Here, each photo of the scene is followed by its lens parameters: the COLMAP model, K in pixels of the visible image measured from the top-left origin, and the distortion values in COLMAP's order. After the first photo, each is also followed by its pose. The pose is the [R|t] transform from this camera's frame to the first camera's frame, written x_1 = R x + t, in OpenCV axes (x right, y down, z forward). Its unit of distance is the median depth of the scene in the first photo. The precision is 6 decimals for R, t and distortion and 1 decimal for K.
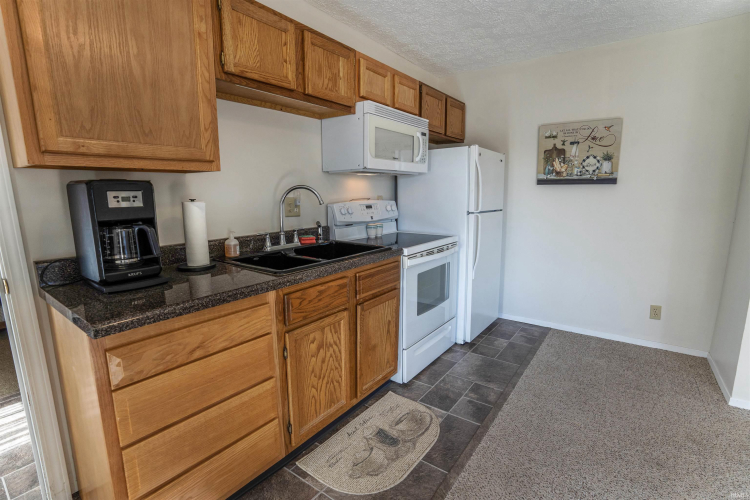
lens RADIAL K [[350.6, 0, 379.4], [0, 350.6, 250.3], [0, 0, 1]] dist [-0.077590, 0.027955]
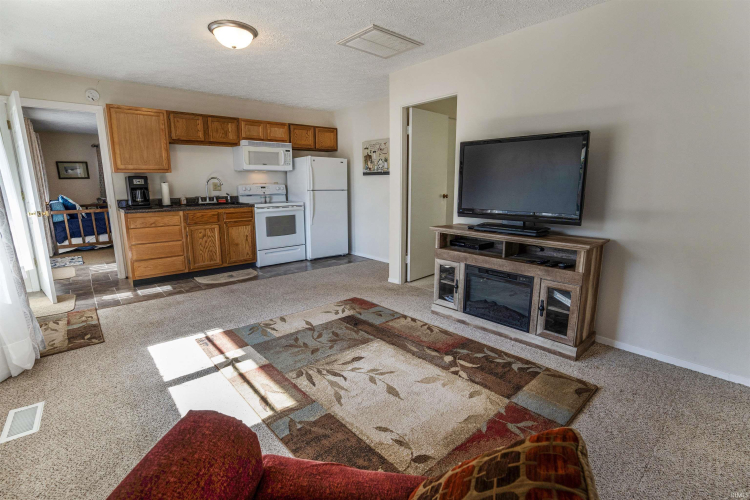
lens RADIAL K [[350.6, 0, 379.4], [0, 350.6, 250.3], [0, 0, 1]] dist [-0.077590, 0.027955]
pose [[0.980514, 0.044109, -0.191433, 1.299647], [-0.039076, 0.998786, 0.029986, 0.193299], [0.192524, -0.021922, 0.981047, -1.069891]]
